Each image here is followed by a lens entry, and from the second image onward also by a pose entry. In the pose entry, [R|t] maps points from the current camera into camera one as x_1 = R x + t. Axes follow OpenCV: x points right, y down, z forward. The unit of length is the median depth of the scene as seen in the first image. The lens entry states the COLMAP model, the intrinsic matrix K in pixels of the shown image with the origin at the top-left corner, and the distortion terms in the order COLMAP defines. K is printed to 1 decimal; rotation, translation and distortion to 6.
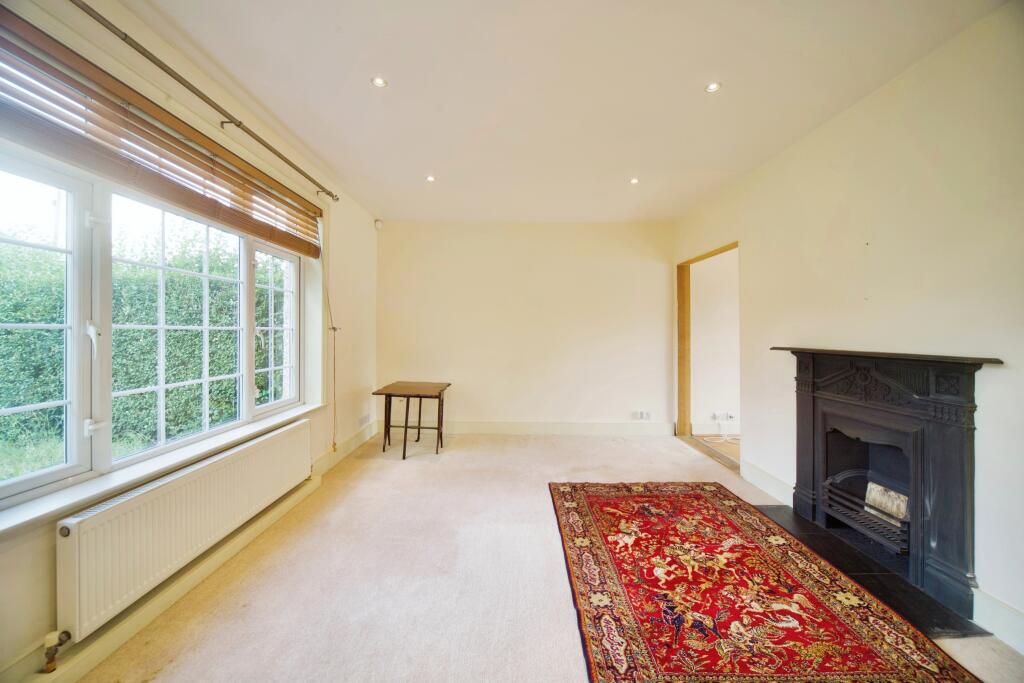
lens RADIAL K [[366.5, 0, 517.0], [0, 366.5, 333.2], [0, 0, 1]] dist [-0.000450, -0.000047]
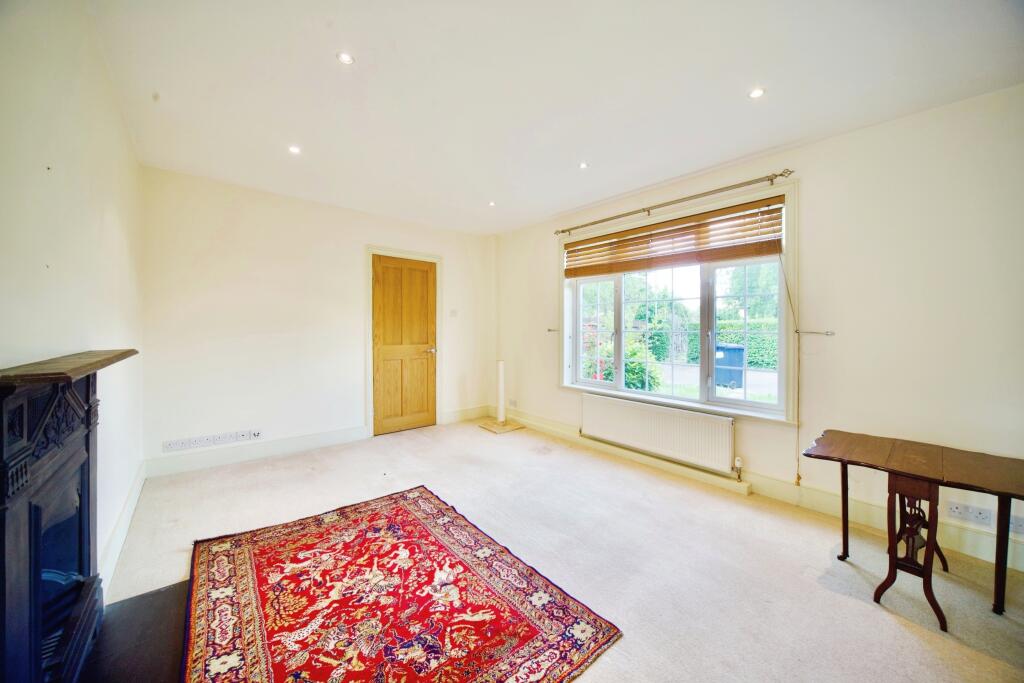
lens RADIAL K [[366.5, 0, 516.1], [0, 366.5, 334.8], [0, 0, 1]] dist [-0.000450, -0.000047]
pose [[-0.771613, -0.006127, -0.636063, 0.780343], [-0.014164, 0.999871, 0.007550, -0.003425], [0.635935, 0.014835, -0.771600, 1.924636]]
